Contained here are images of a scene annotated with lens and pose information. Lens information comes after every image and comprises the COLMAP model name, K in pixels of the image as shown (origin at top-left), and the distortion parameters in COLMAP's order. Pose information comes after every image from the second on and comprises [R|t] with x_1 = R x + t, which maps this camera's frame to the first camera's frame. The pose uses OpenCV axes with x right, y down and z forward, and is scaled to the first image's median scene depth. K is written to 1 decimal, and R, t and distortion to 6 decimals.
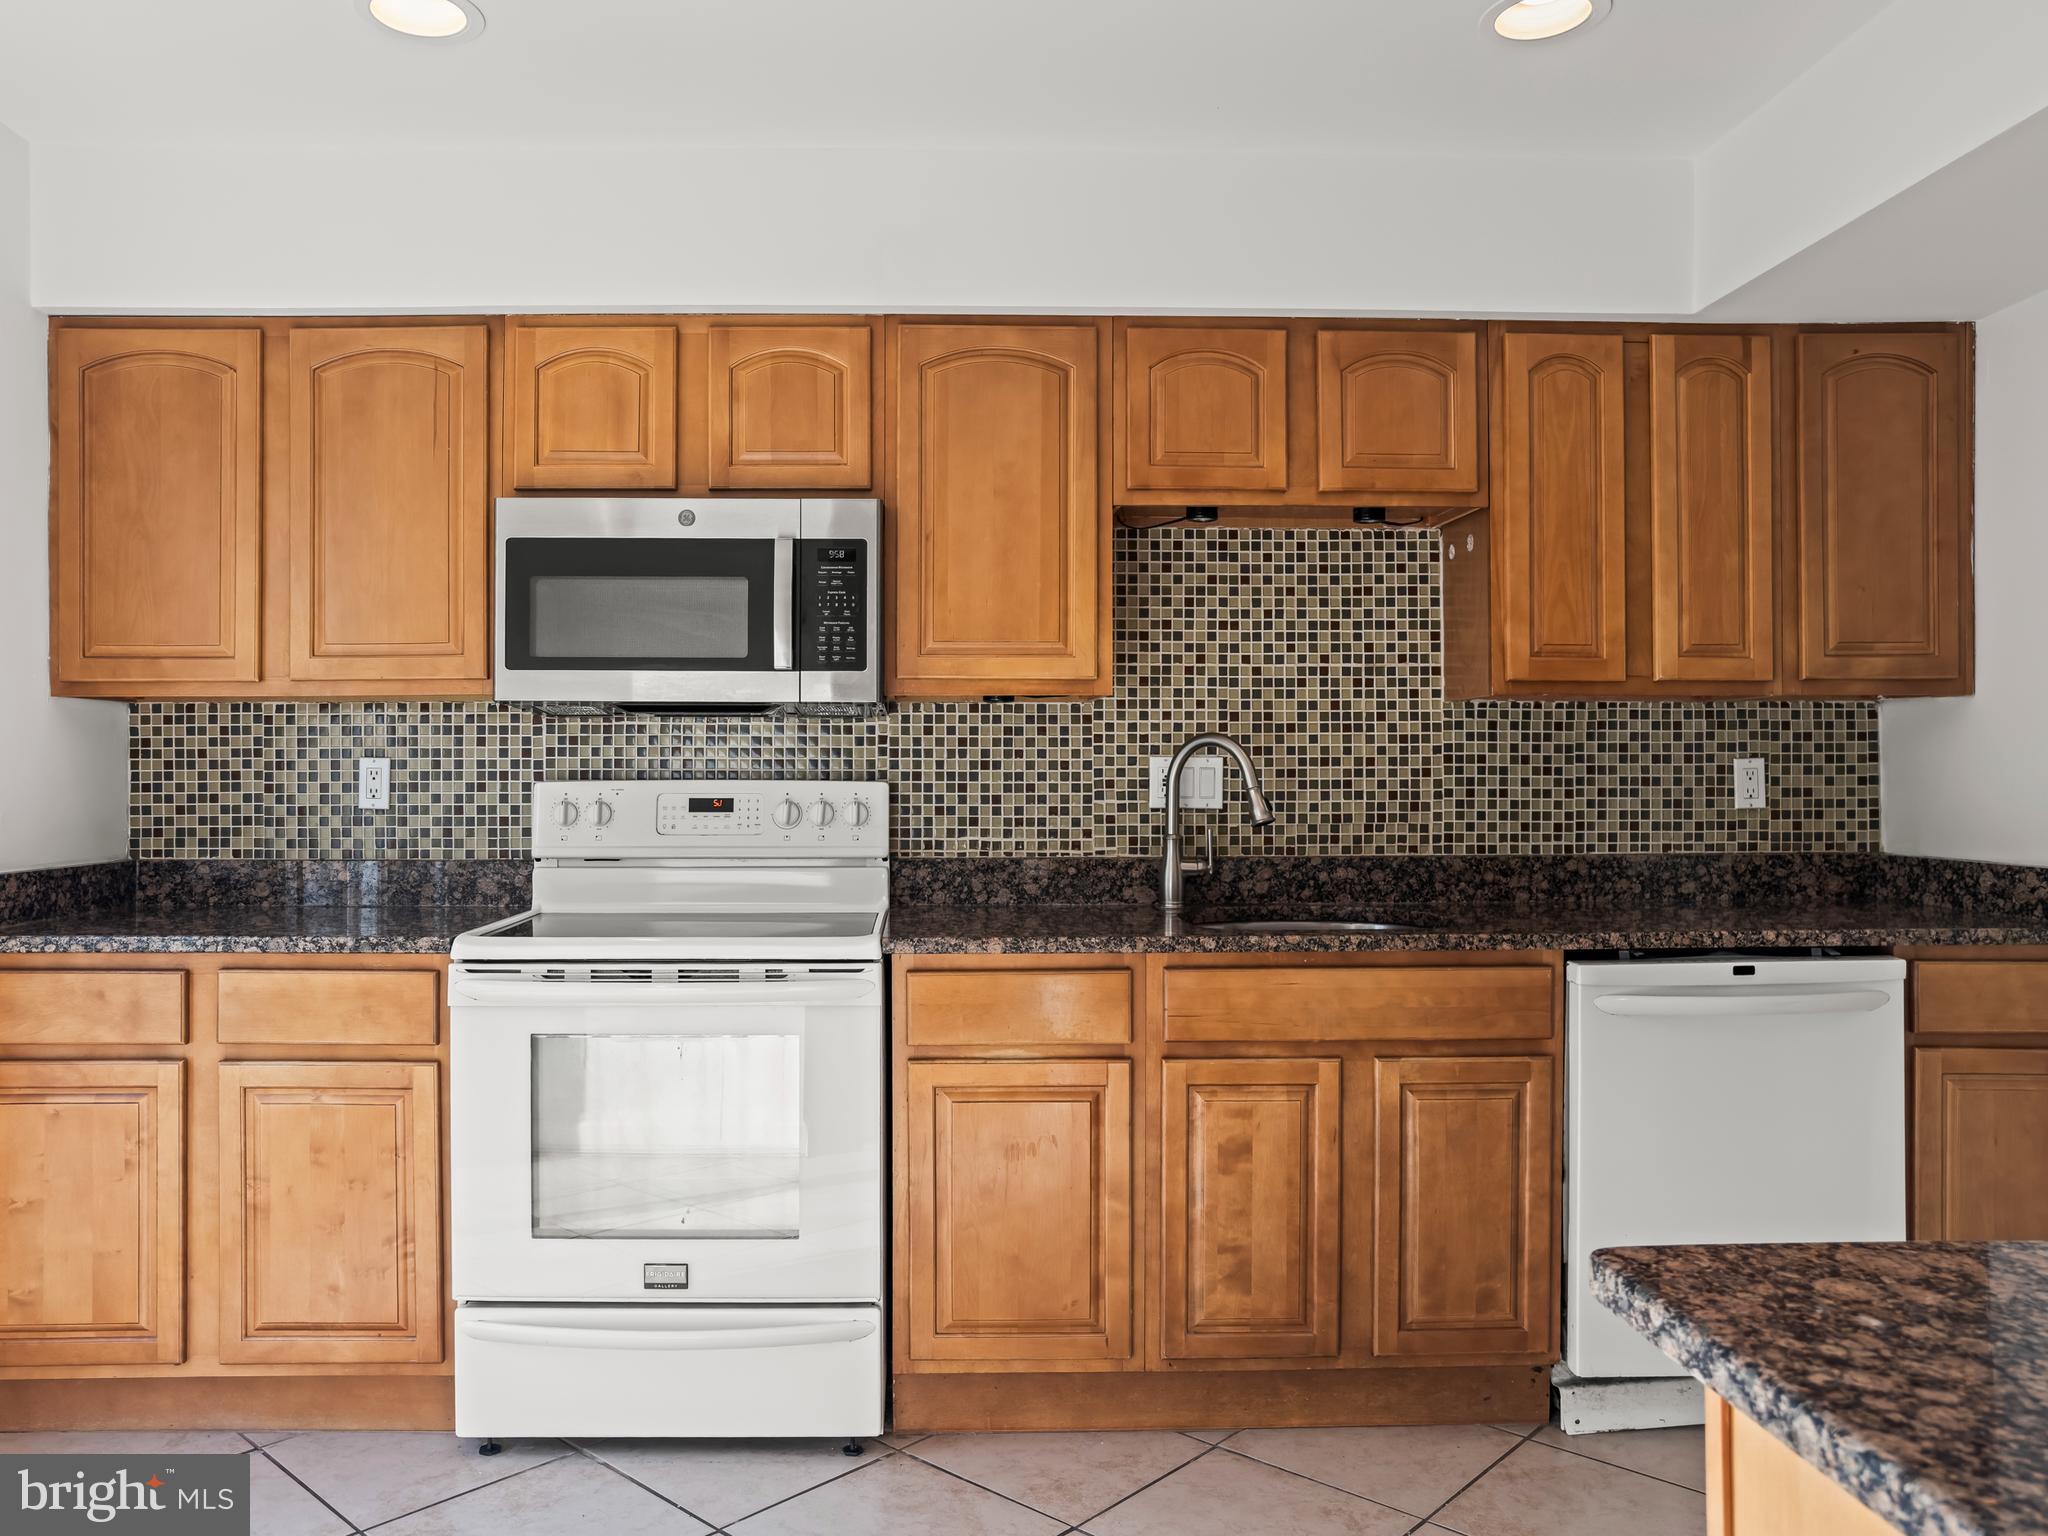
lens RADIAL K [[1552.5, 0, 933.6], [0, 1552.5, 774.1], [0, 0, 1]] dist [-0.051833, 0.005381]
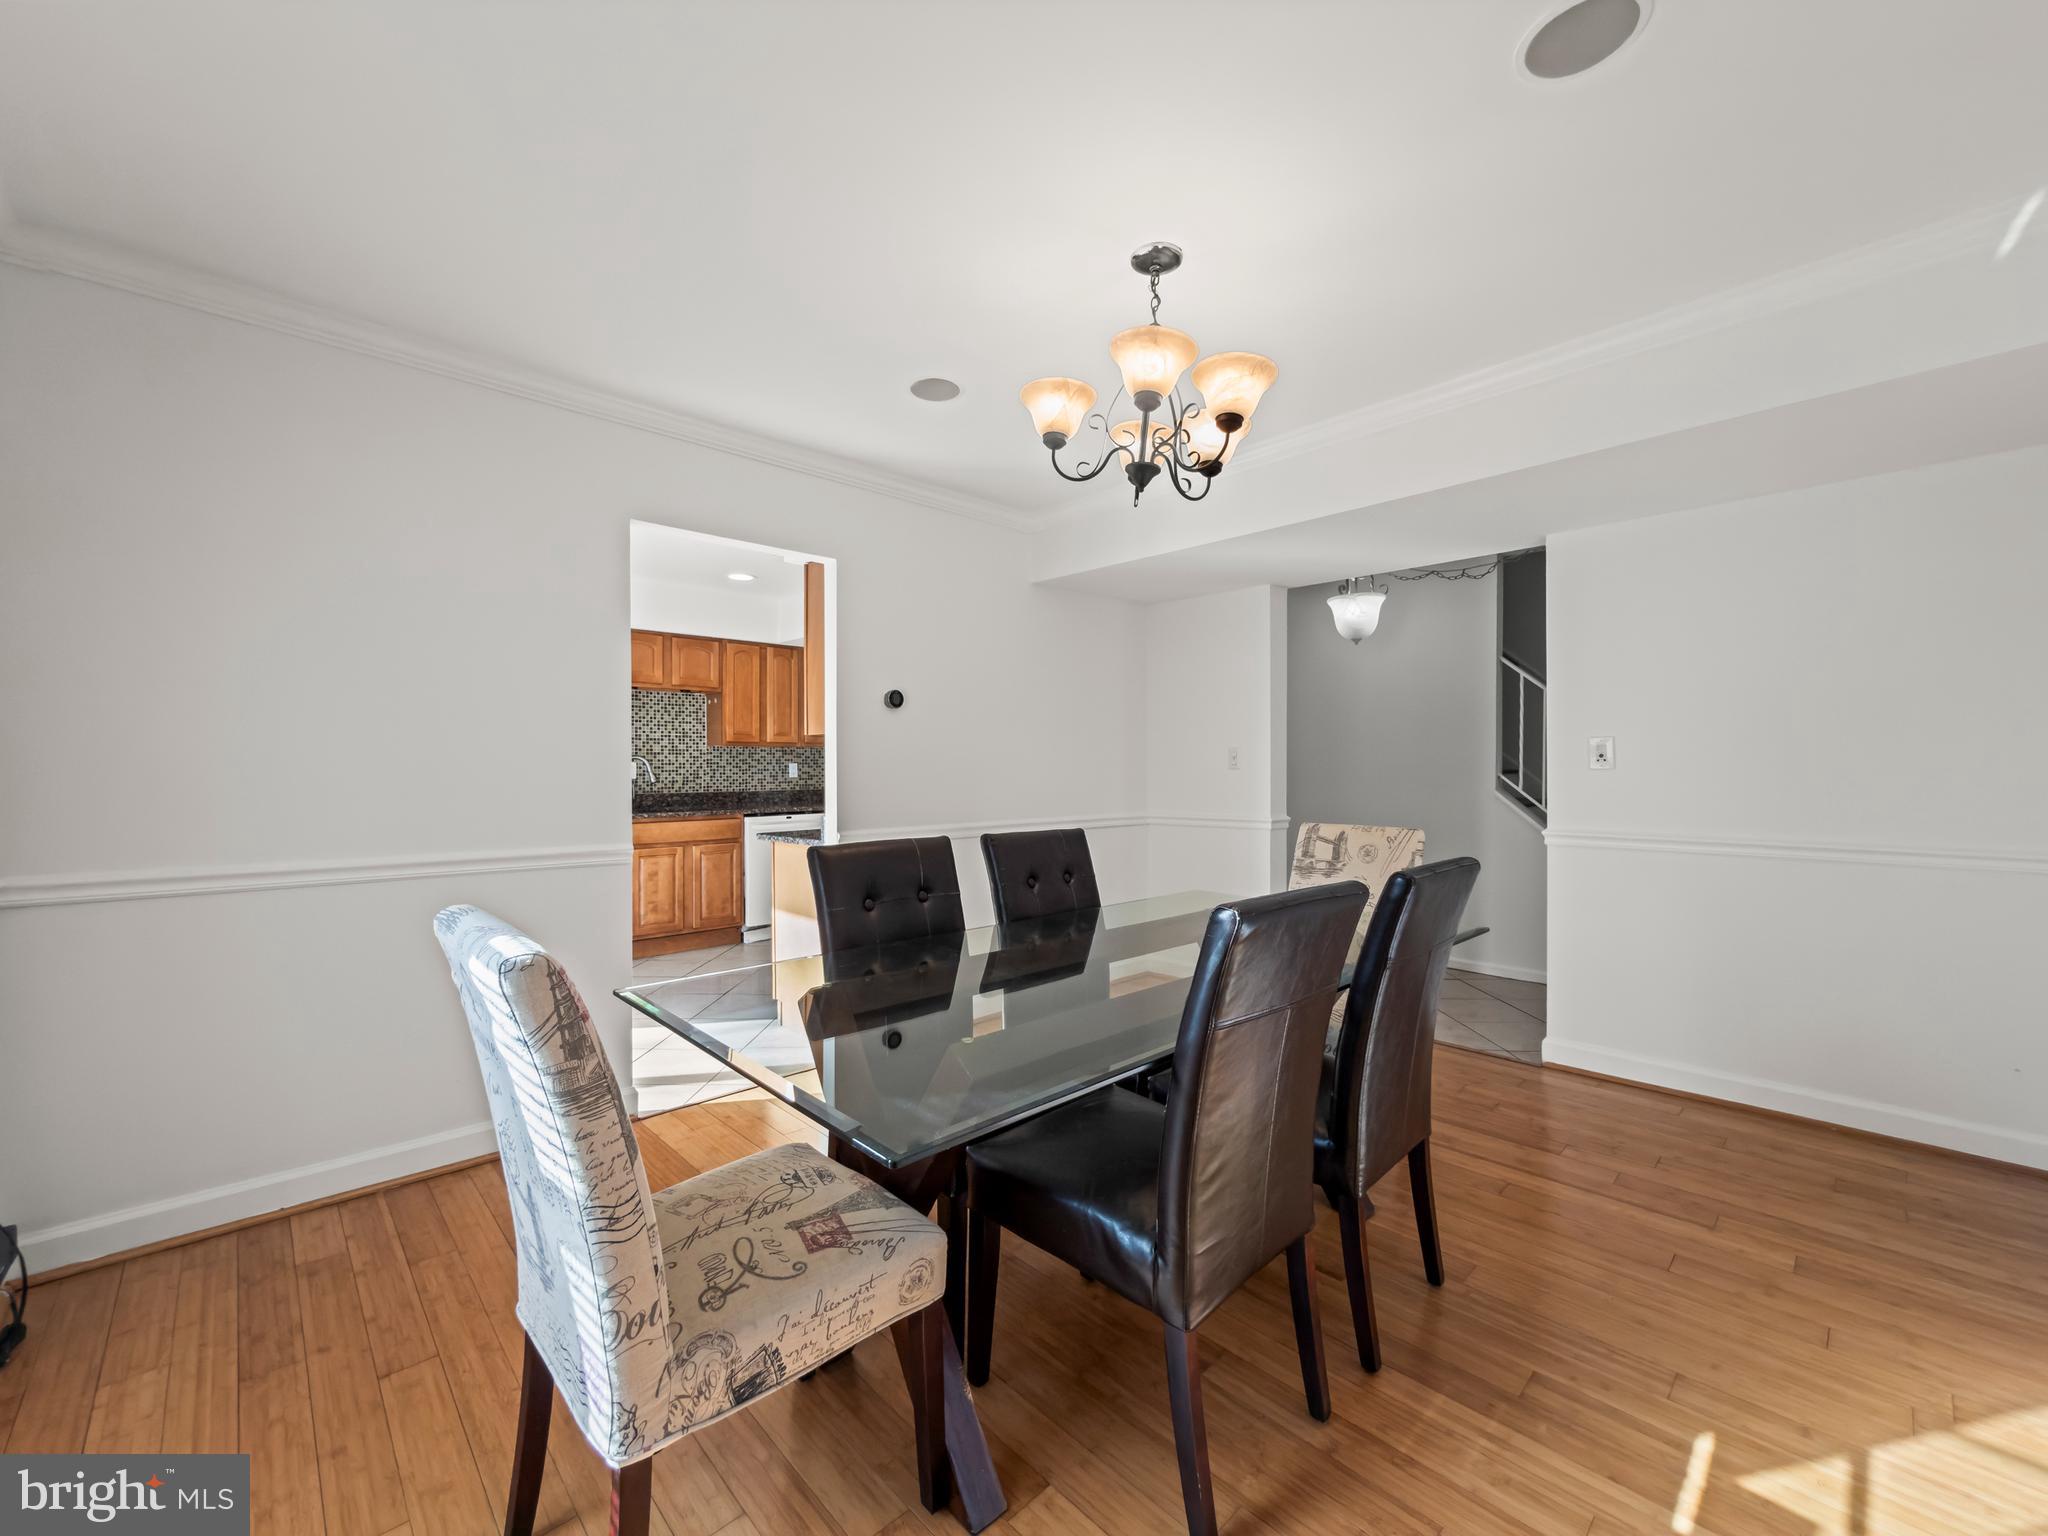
lens RADIAL K [[840.6, 0, 1024.0], [0, 840.6, 768.0], [0, 0, 1]] dist [-0.002570, -0.000264]
pose [[0.745256, -0.000532, 0.666778, -0.369815], [-0.000256, 0.999999, 0.001084, -0.001694], [-0.666779, -0.000978, 0.745255, -0.813986]]
